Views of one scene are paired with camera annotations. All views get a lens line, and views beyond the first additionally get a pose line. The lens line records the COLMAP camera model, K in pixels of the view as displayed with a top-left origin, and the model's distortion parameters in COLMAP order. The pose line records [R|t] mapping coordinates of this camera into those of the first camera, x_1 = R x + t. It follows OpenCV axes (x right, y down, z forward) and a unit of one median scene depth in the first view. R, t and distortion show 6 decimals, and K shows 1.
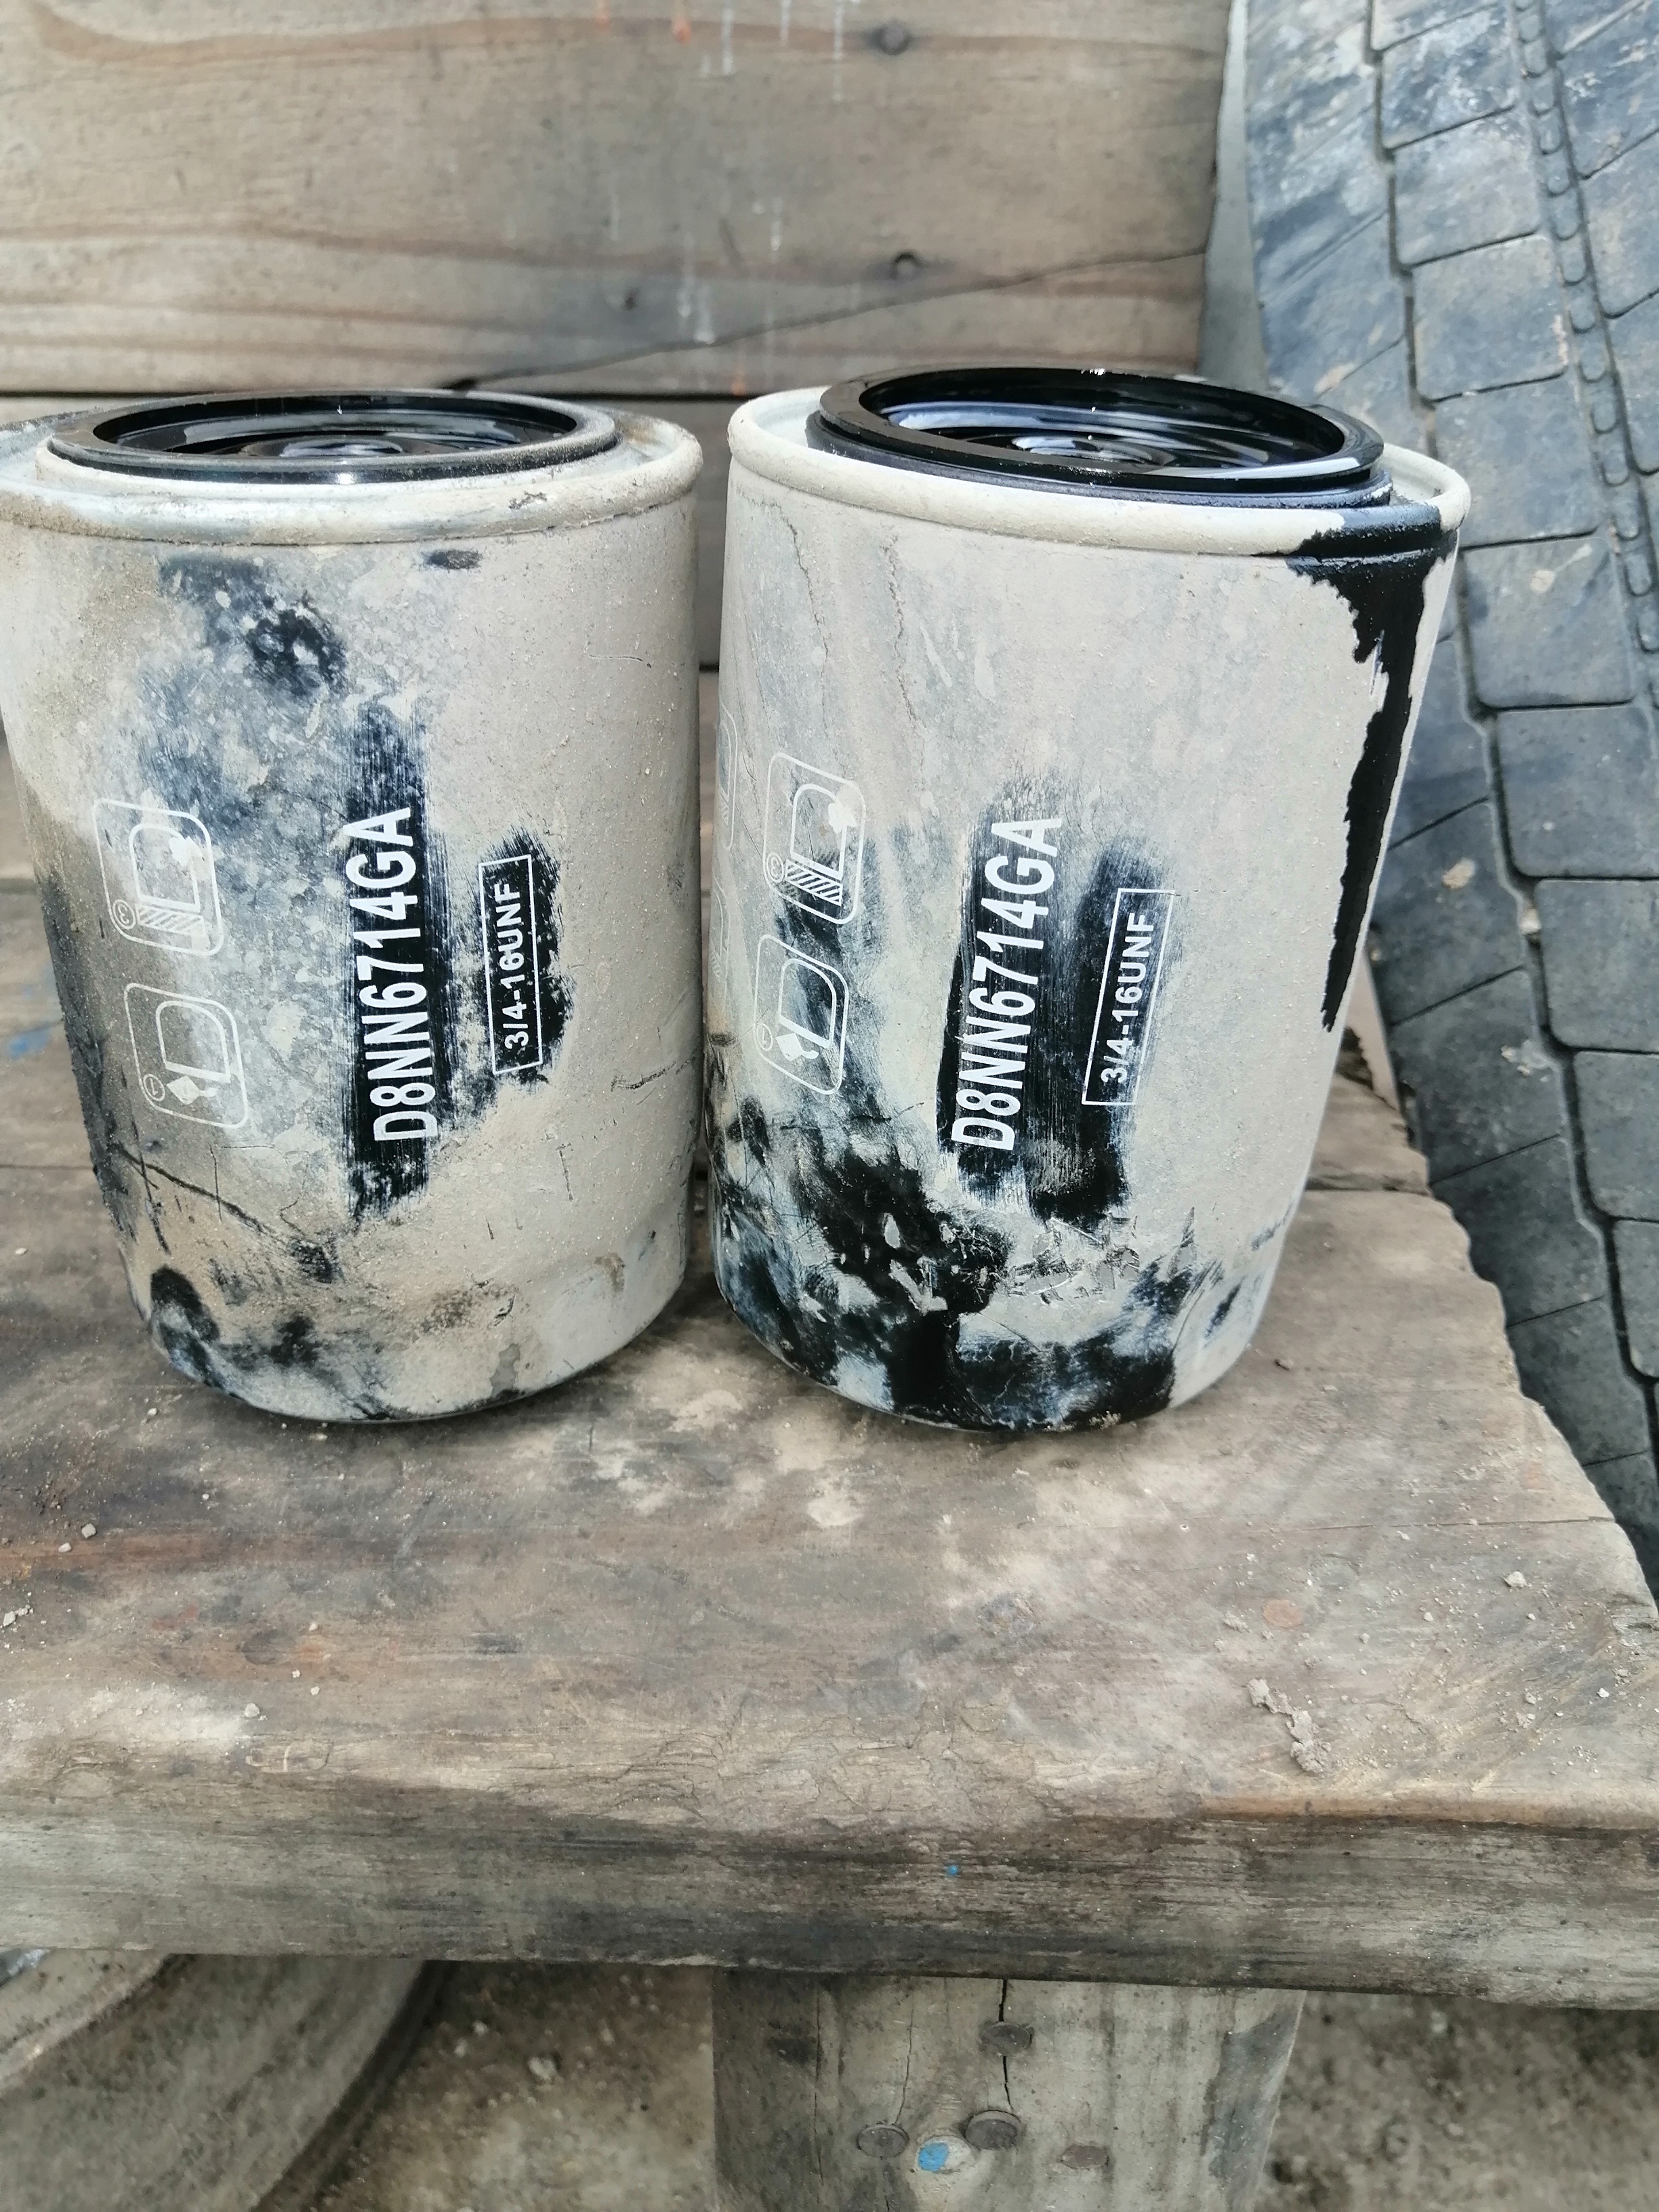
lens RADIAL K [[1778.9, 0, 829.5], [0, 1778.9, 1106.0], [0, 0, 1]] dist [-0.018244, 0.049784]
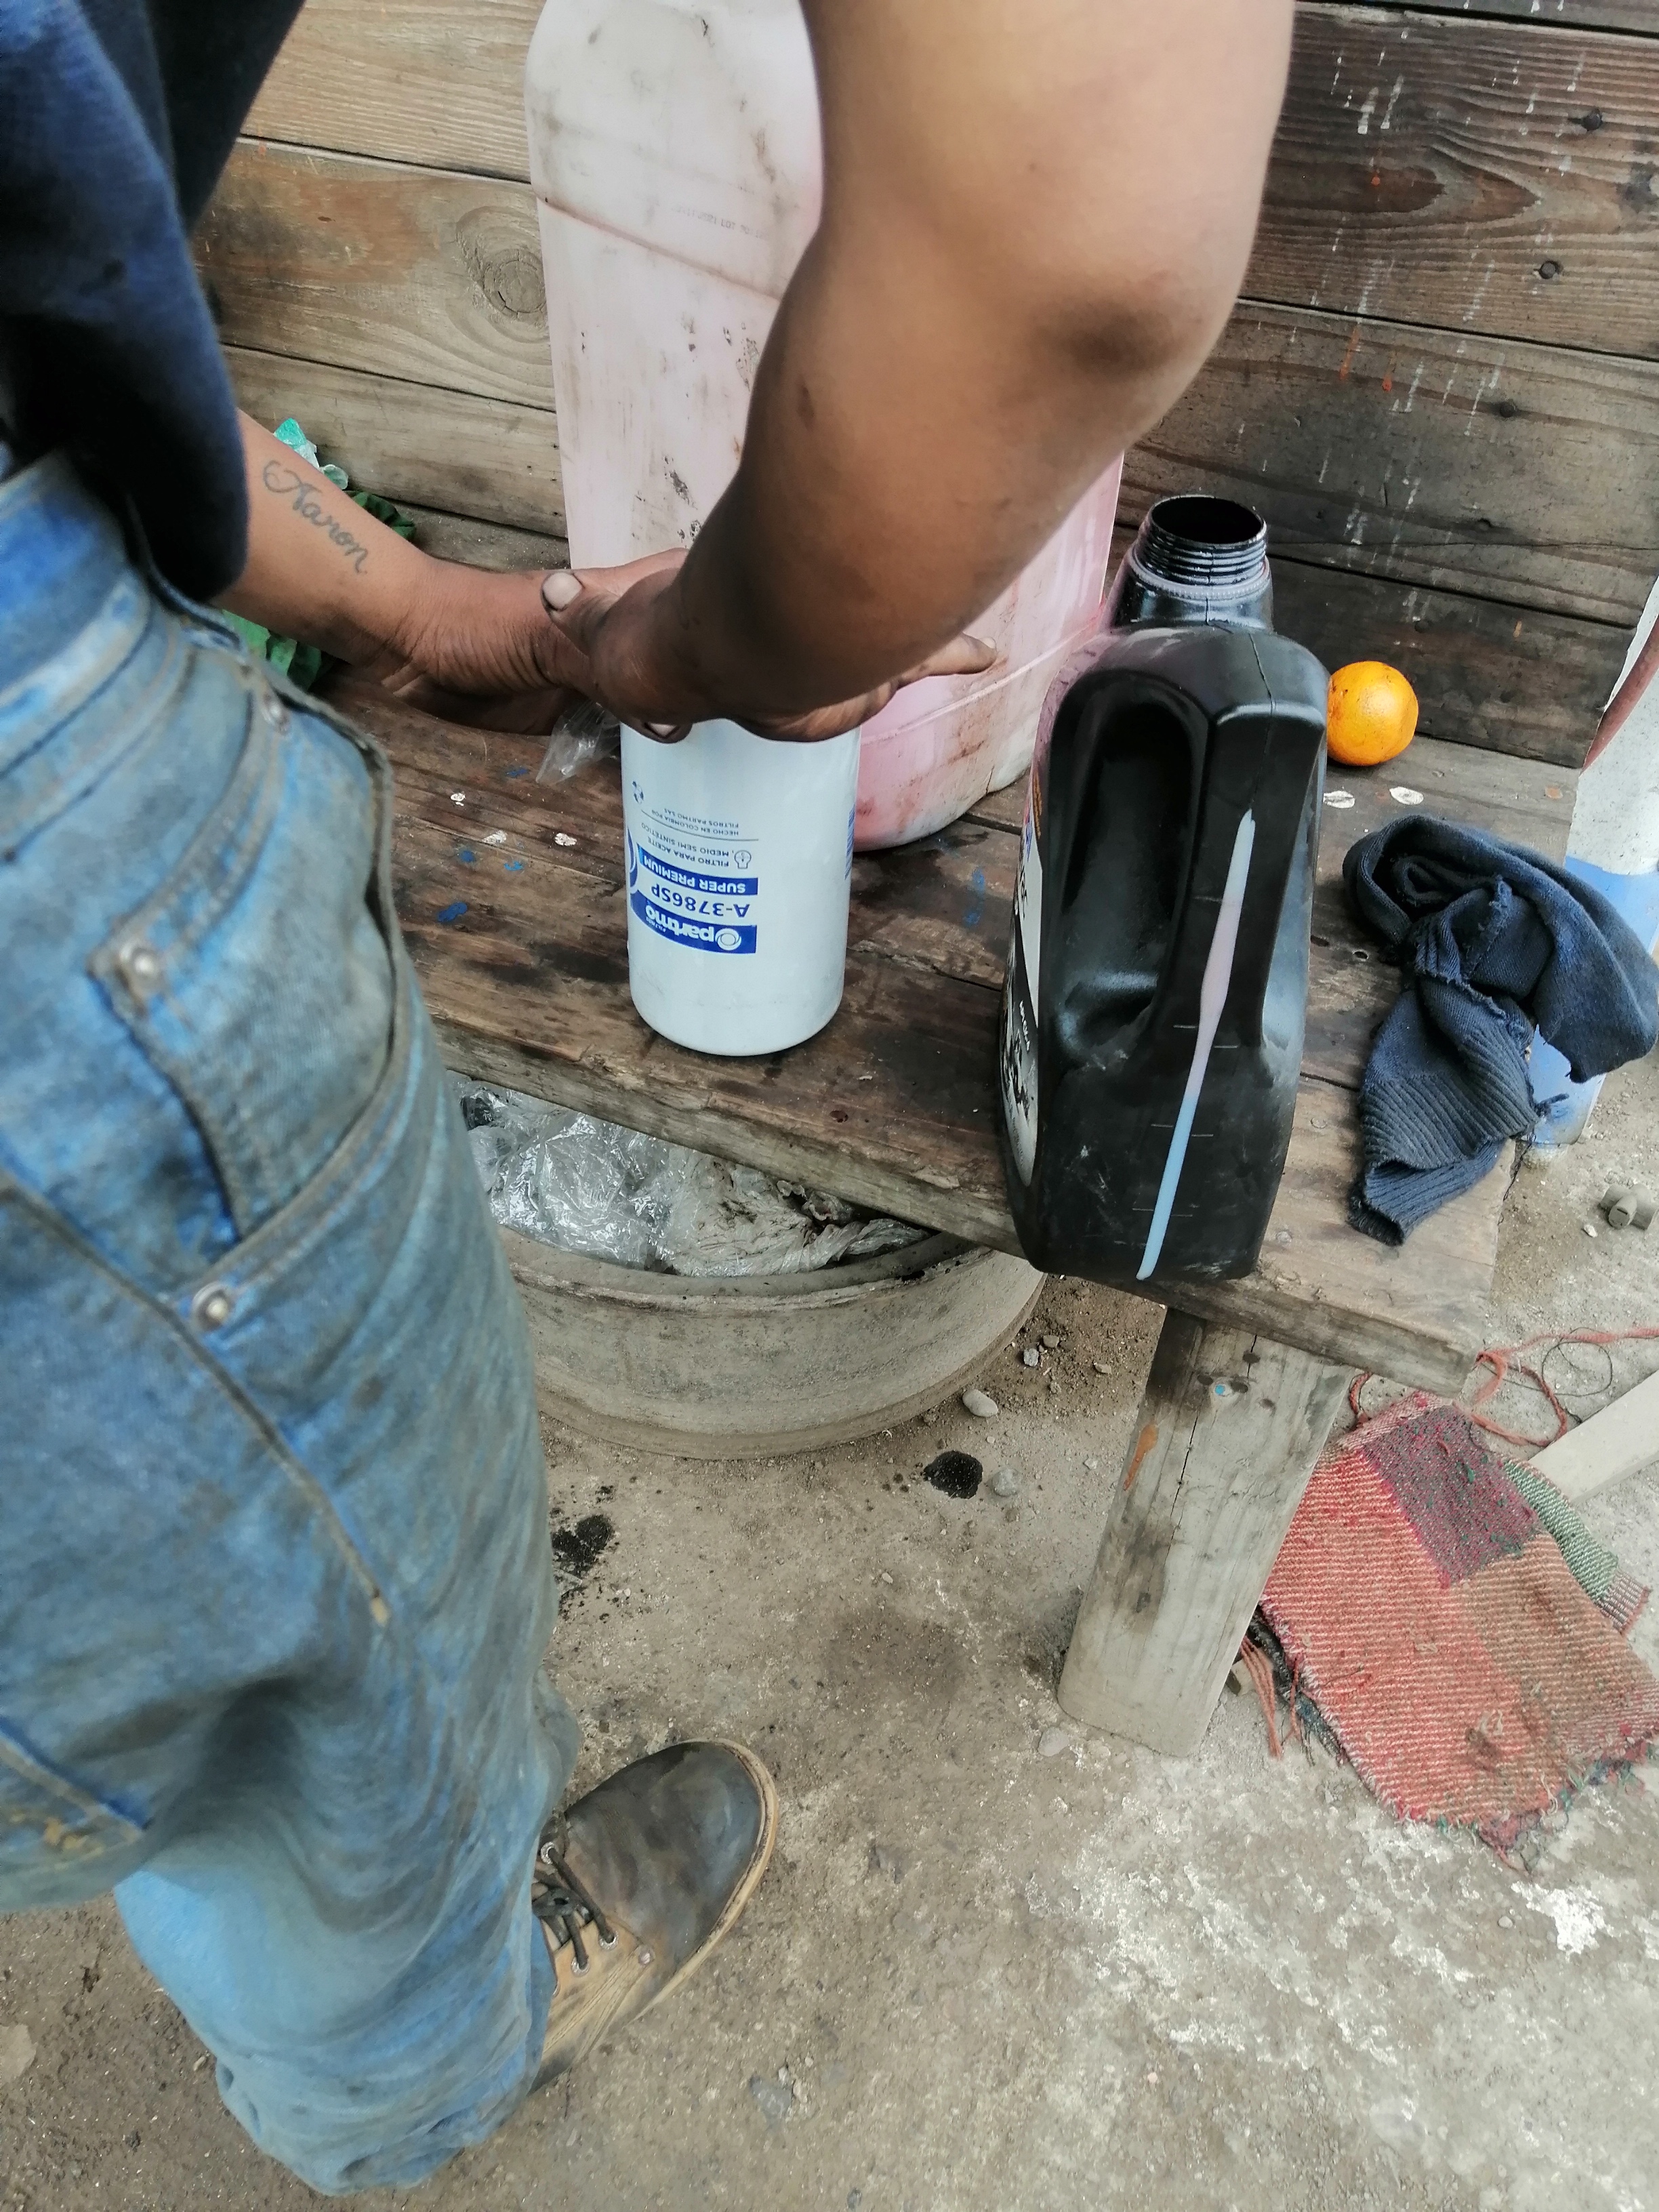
lens RADIAL K [[1757.9, 0, 805.0], [0, 1757.9, 1104.9], [0, 0, 1]] dist [0.000576, 0.029736]
pose [[0.929959, 0.266307, -0.253490, 0.014736], [-0.196980, 0.943044, 0.268079, -0.279566], [0.310443, -0.199370, 0.929449, -0.983265]]
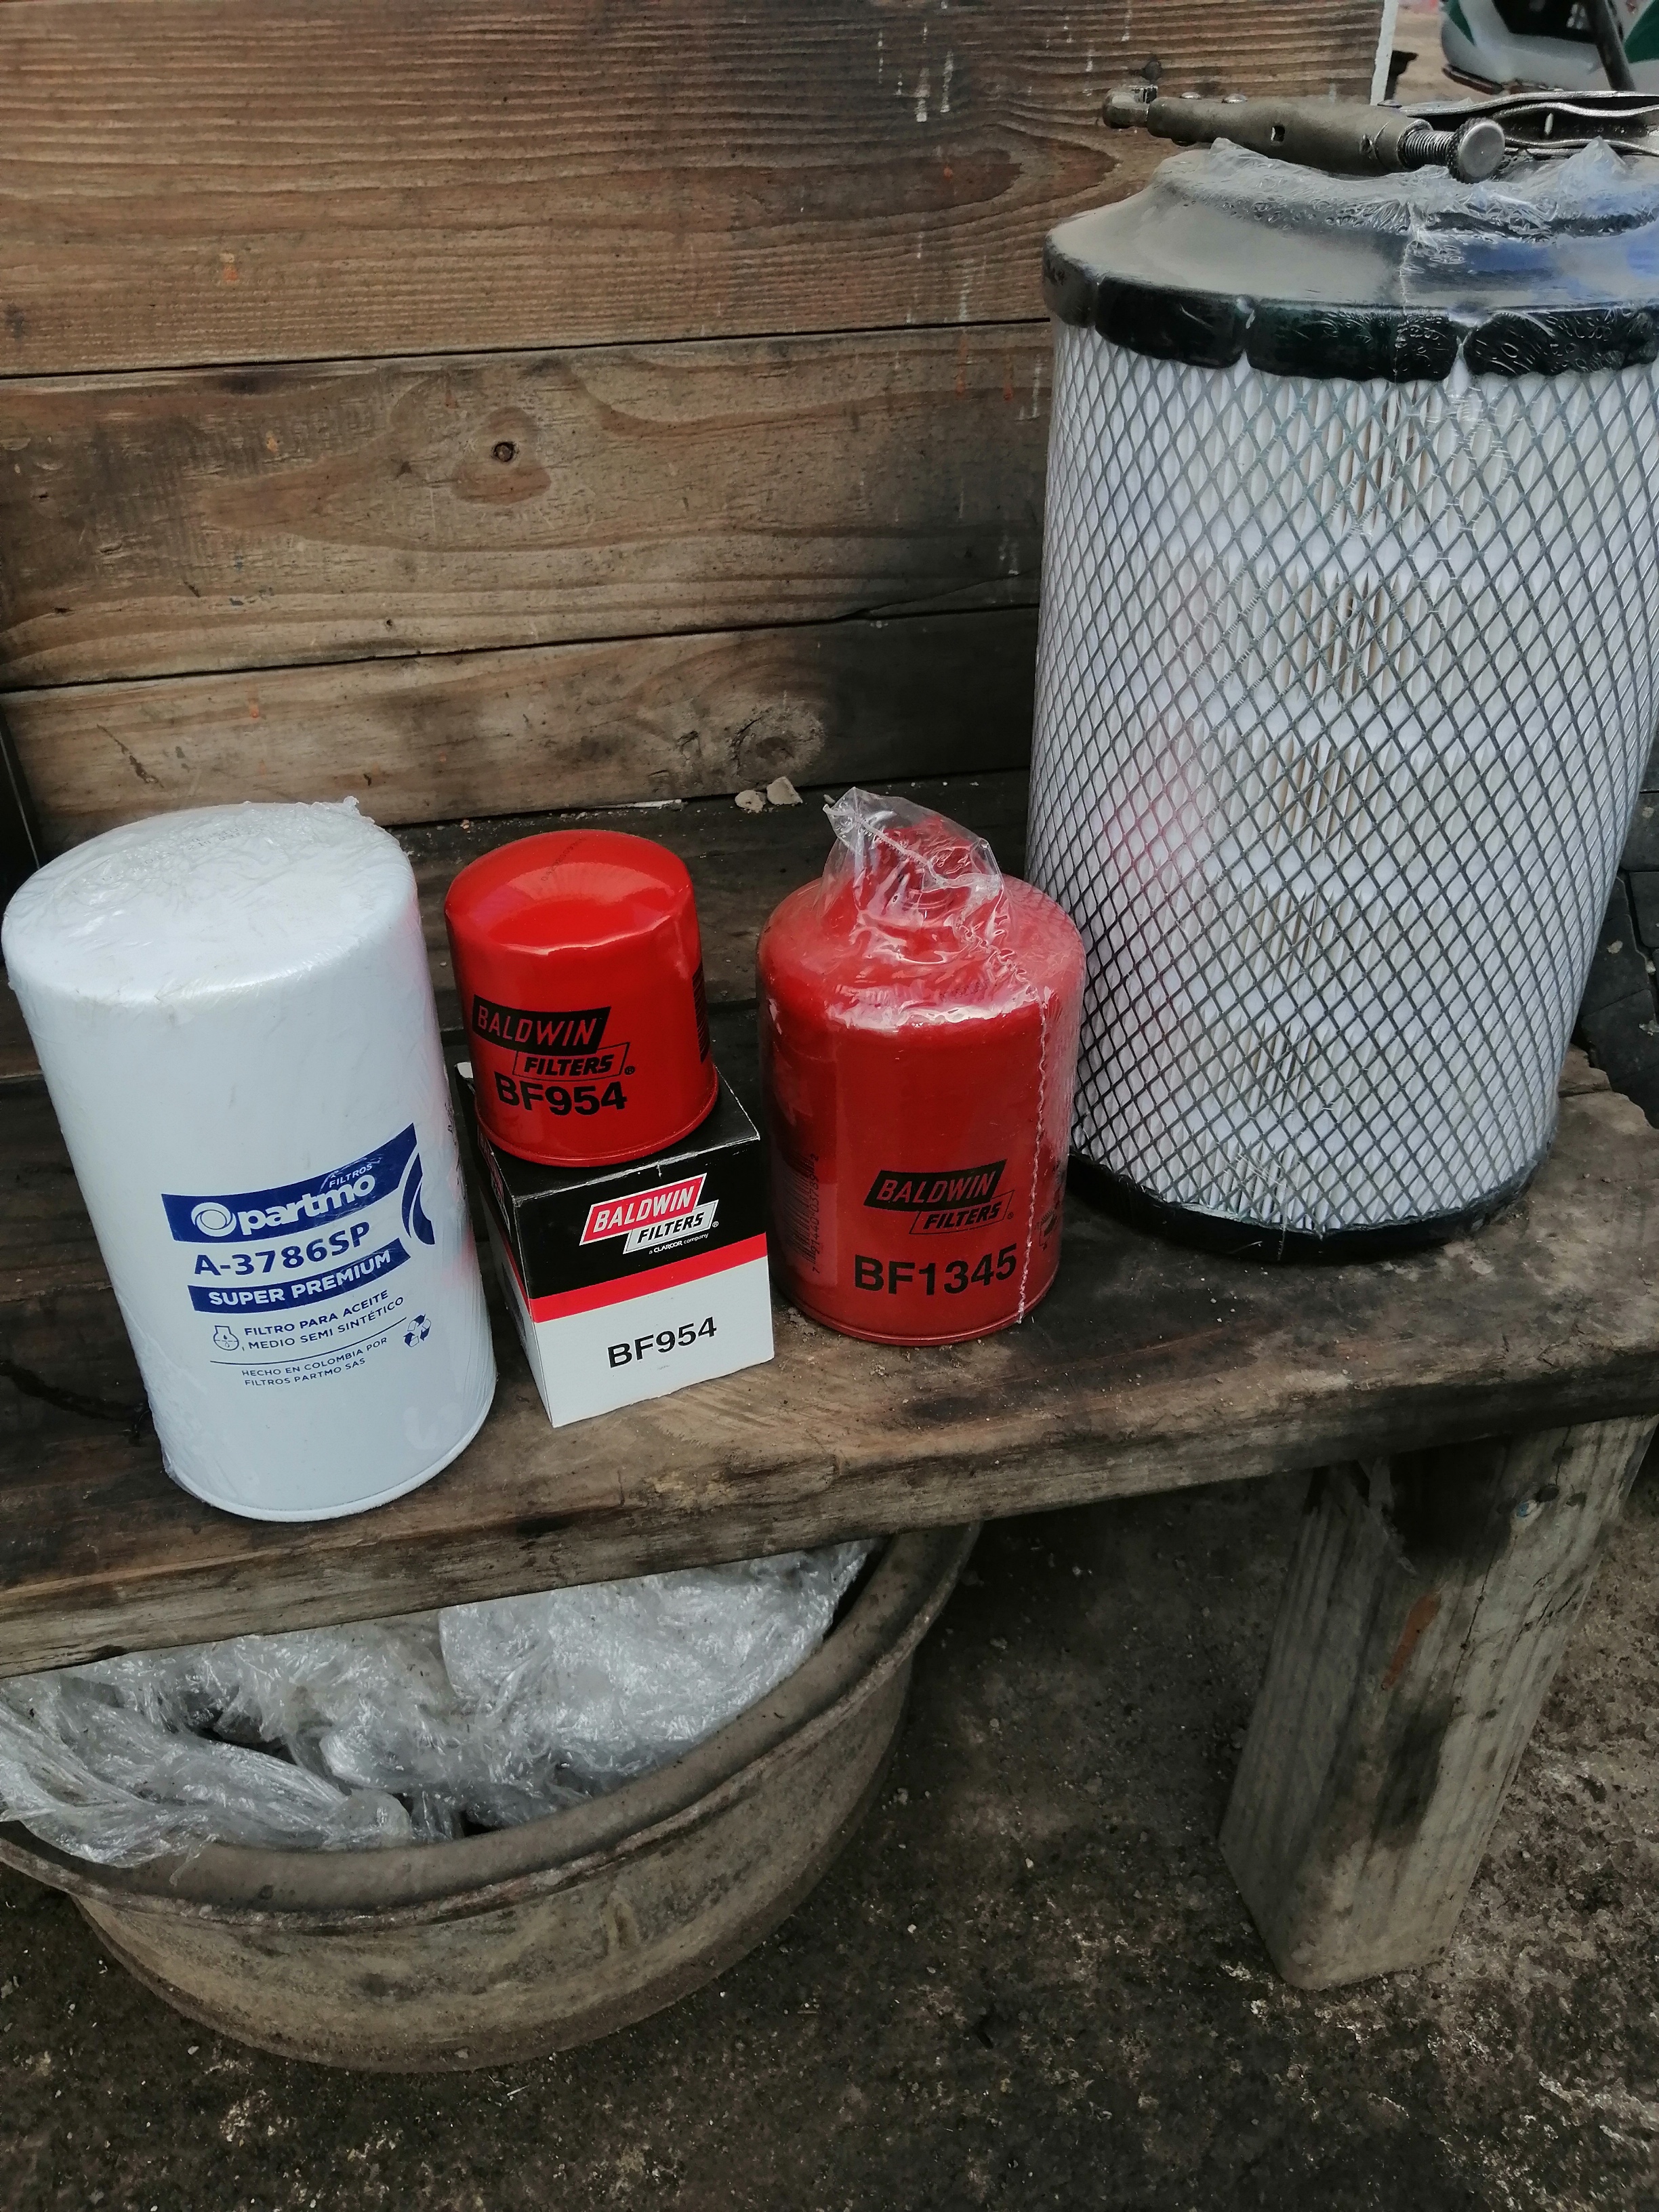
lens RADIAL K [[1778.9, 0, 829.5], [0, 1778.9, 1106.0], [0, 0, 1]] dist [-0.018244, 0.049784]
pose [[0.971336, -0.141170, 0.191255, -0.631011], [0.117313, 0.984439, 0.130836, -0.204105], [-0.206749, -0.104649, 0.972781, -0.578155]]
